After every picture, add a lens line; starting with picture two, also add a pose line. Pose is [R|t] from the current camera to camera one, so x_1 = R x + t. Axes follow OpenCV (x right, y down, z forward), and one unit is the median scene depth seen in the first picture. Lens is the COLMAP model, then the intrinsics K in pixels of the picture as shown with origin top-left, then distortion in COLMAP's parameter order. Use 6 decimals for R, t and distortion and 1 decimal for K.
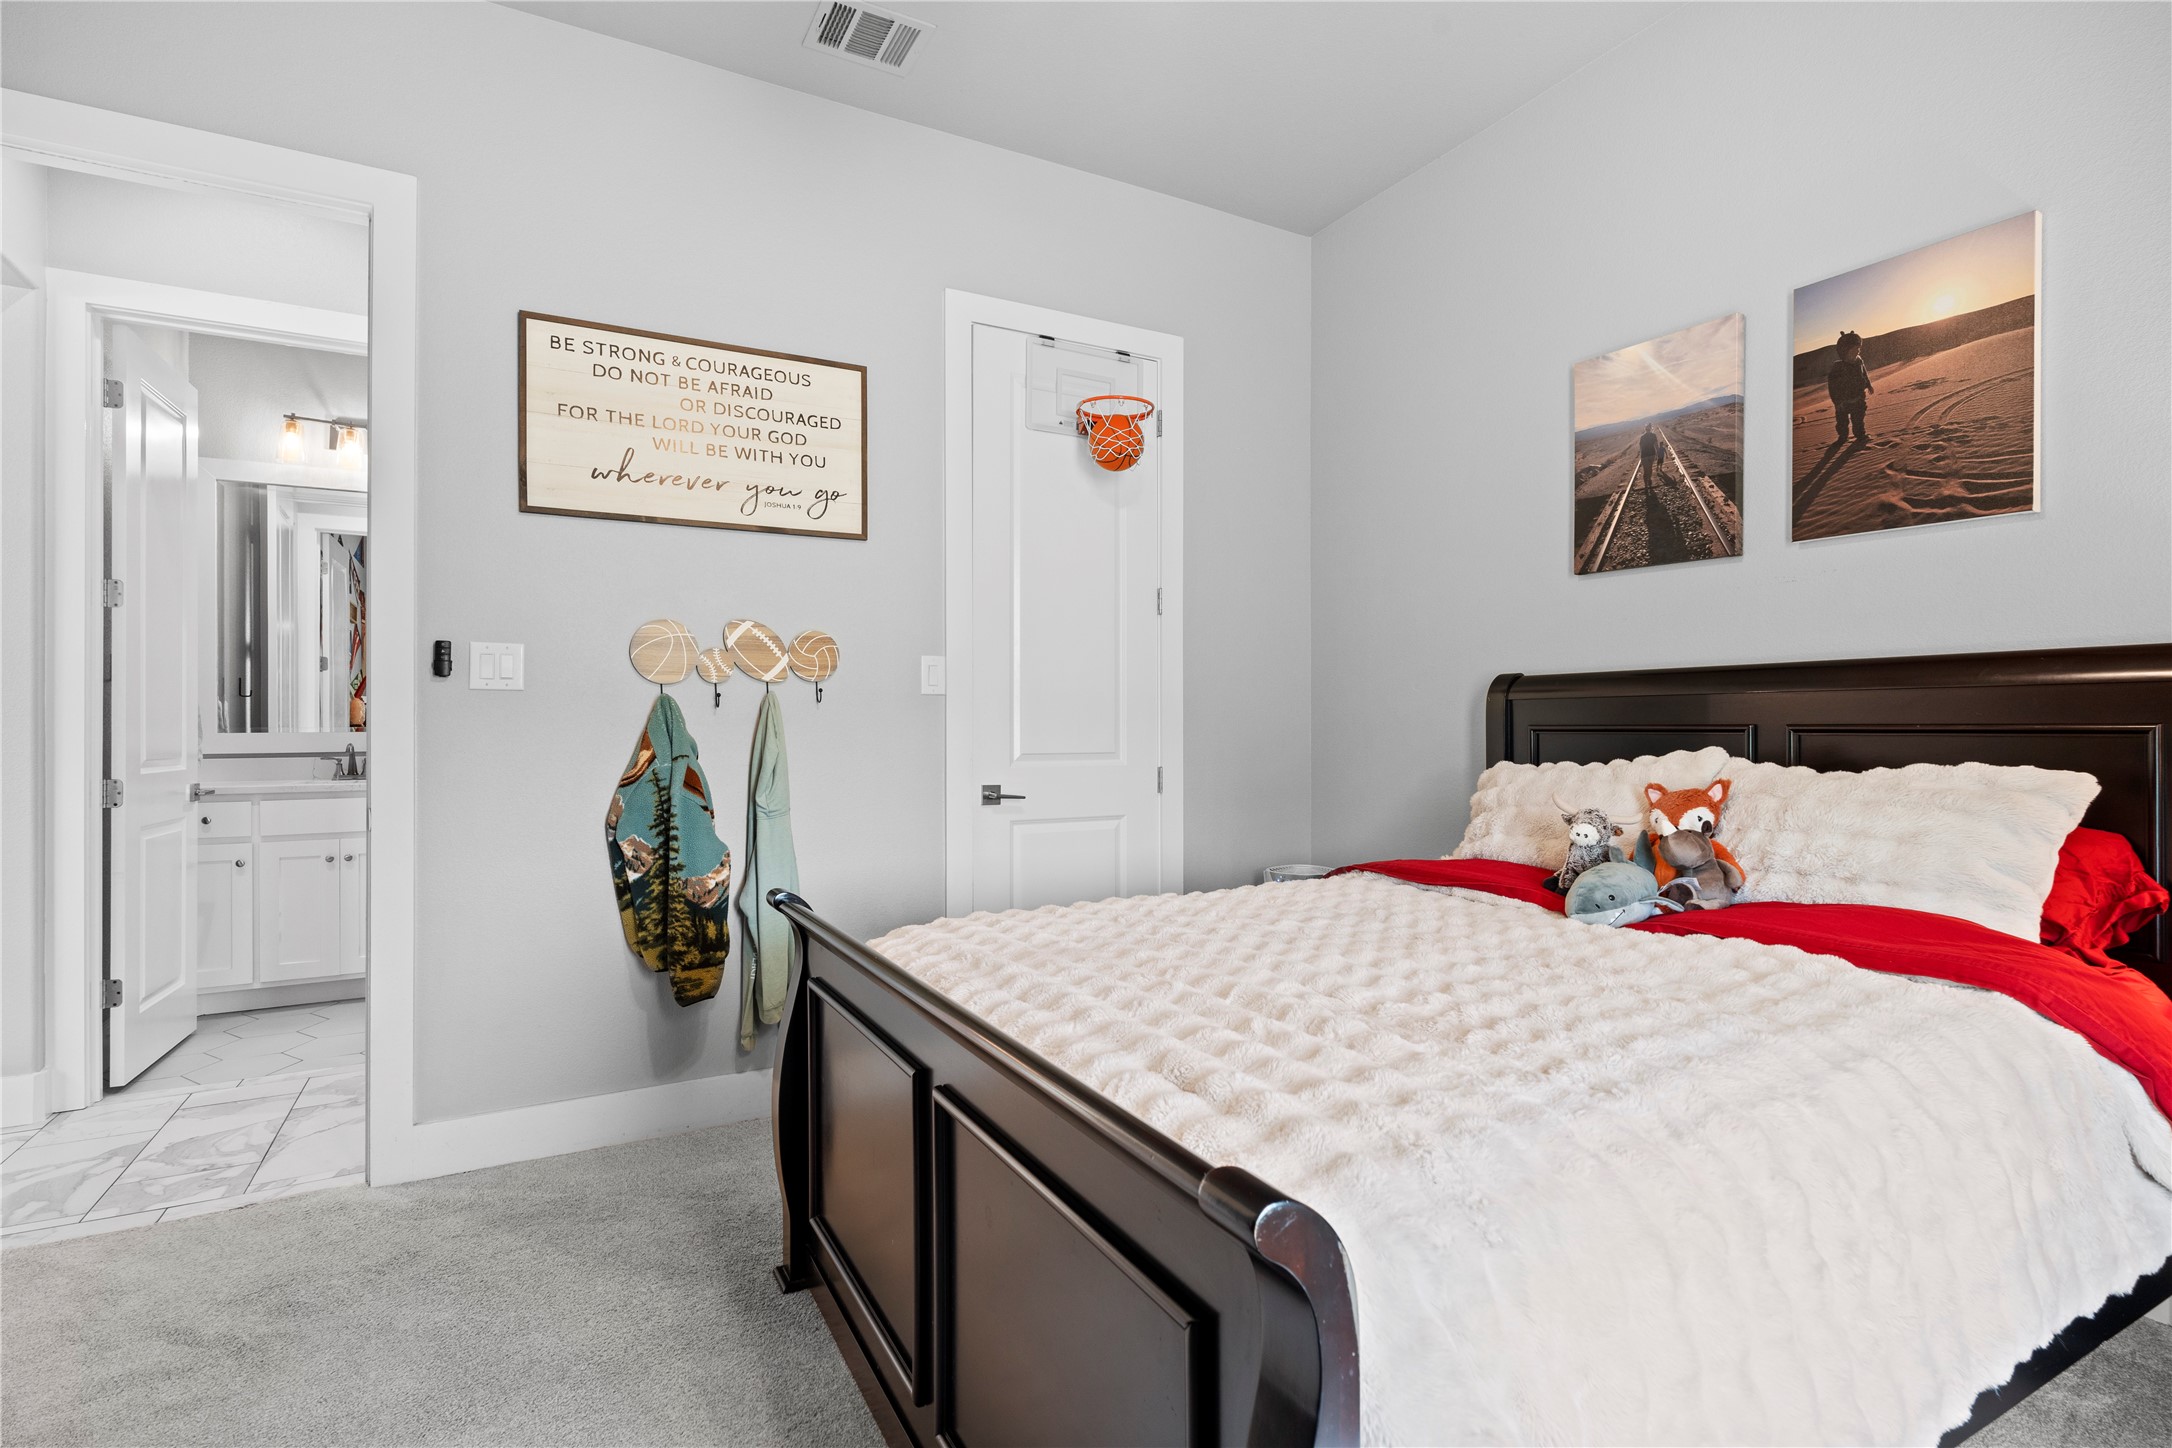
lens RADIAL K [[1064.0, 0, 1086.0], [0, 1064.0, 724.0], [0, 0, 1]] dist [-0.000754, -0.000190]
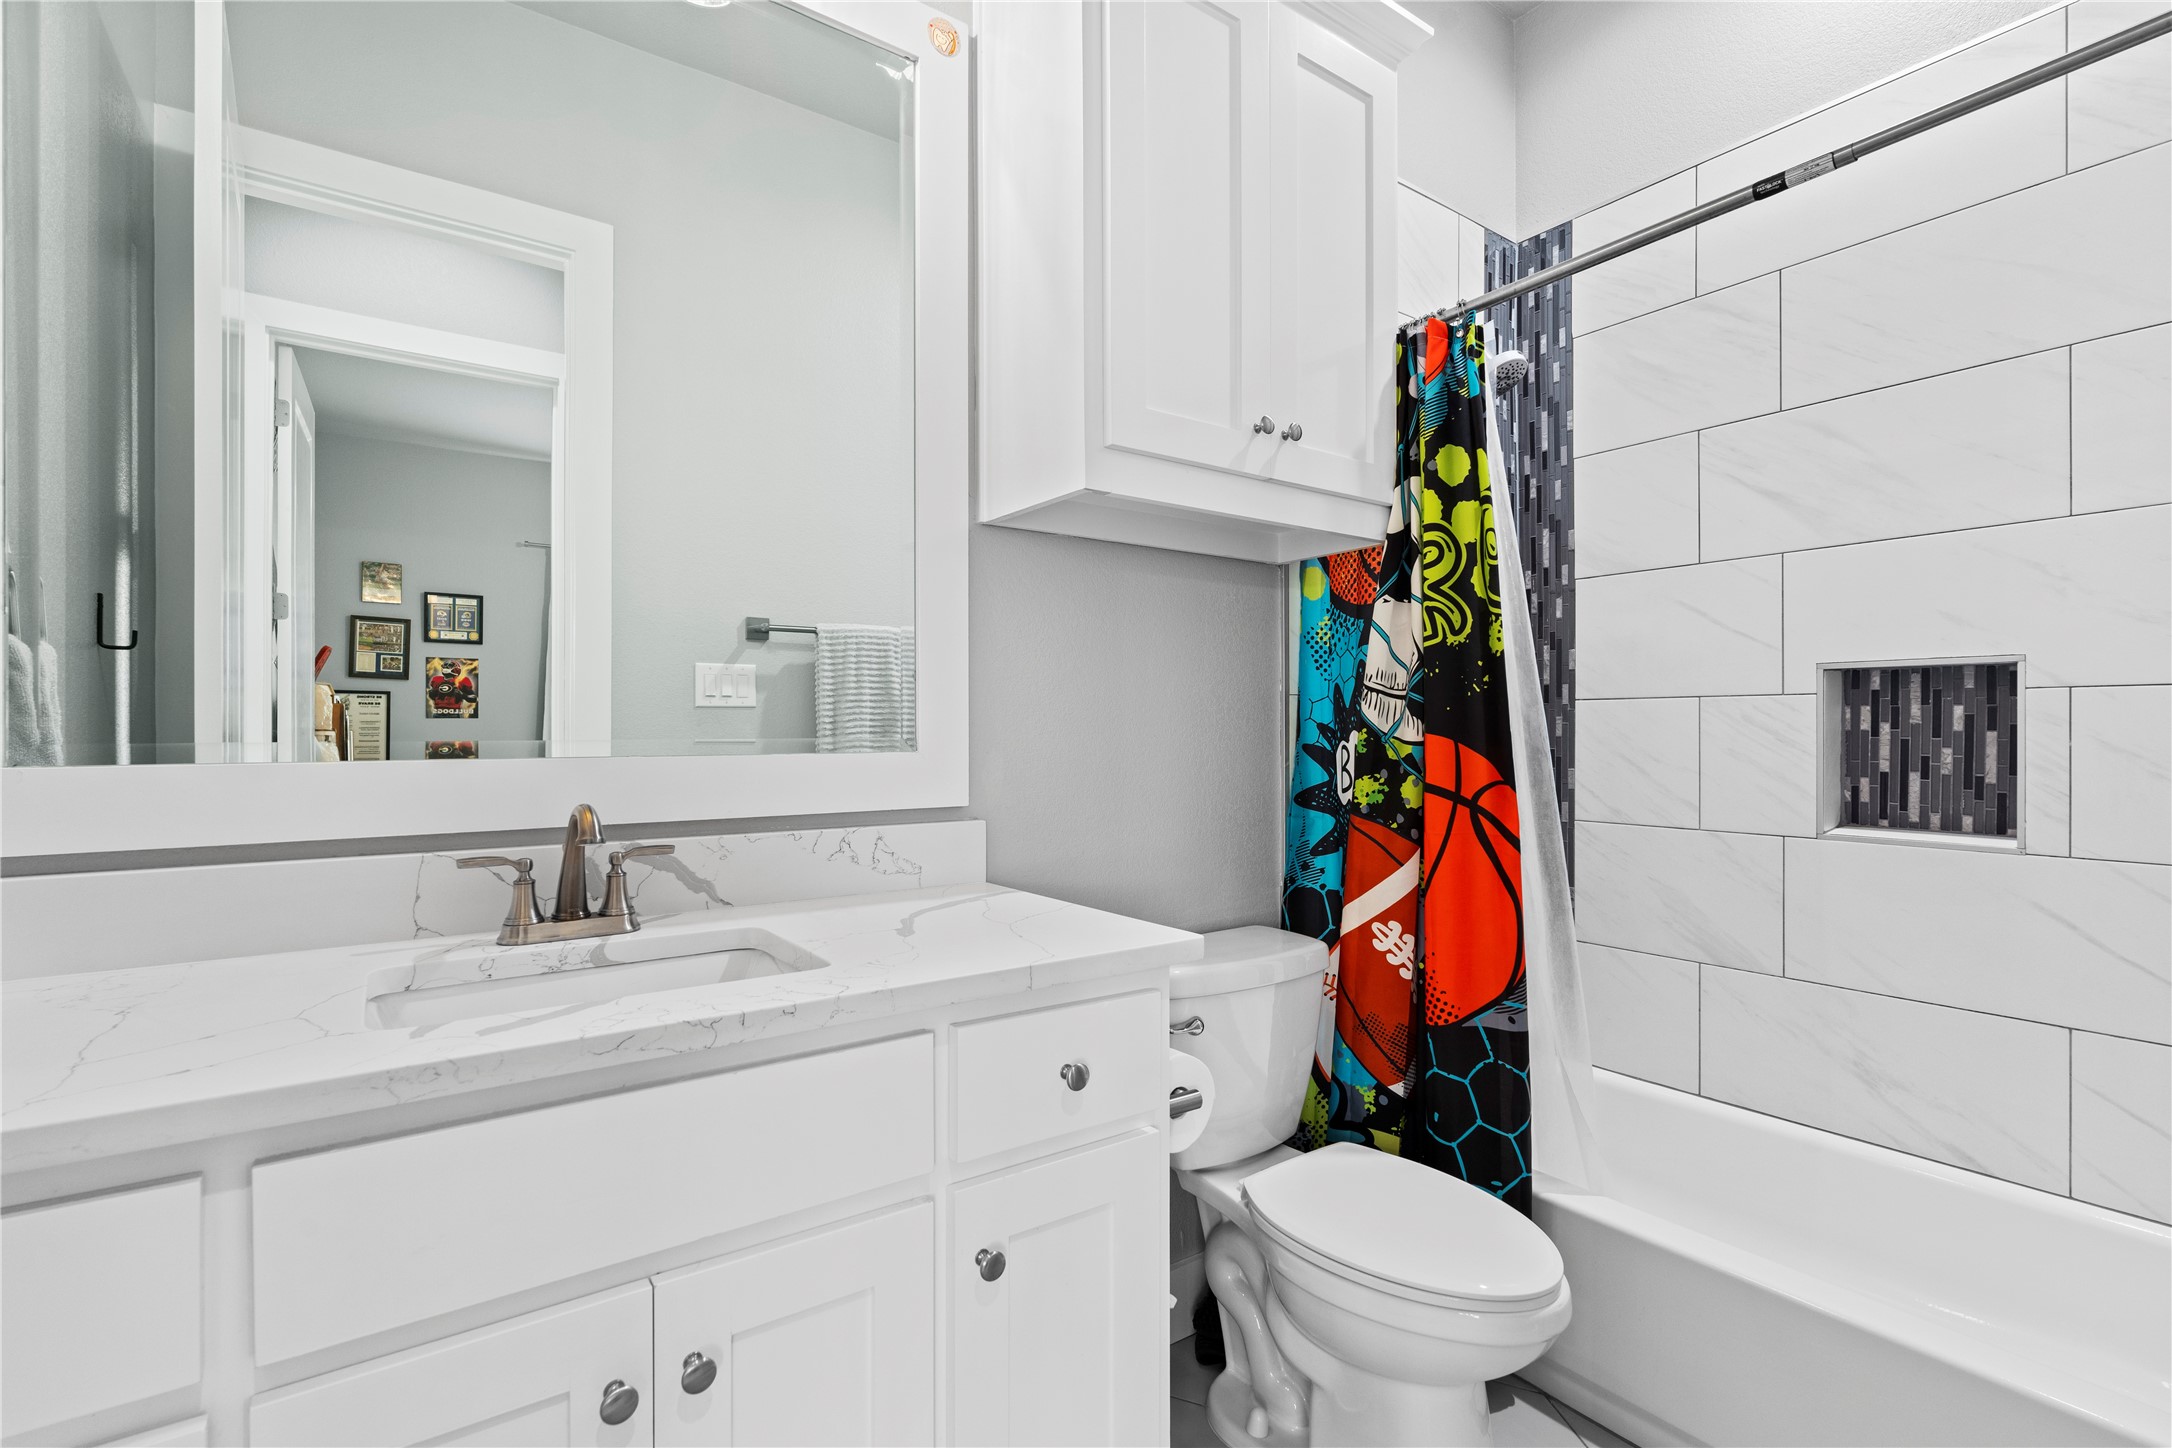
lens RADIAL K [[980.8, 0, 1086.0], [0, 980.8, 724.0], [0, 0, 1]] dist [-0.000876, -0.000092]
pose [[0.992585, 0.002112, 0.121538, -0.483137], [-0.002196, 0.999997, 0.000559, -0.001273], [-0.121536, -0.000822, 0.992587, 0.602889]]
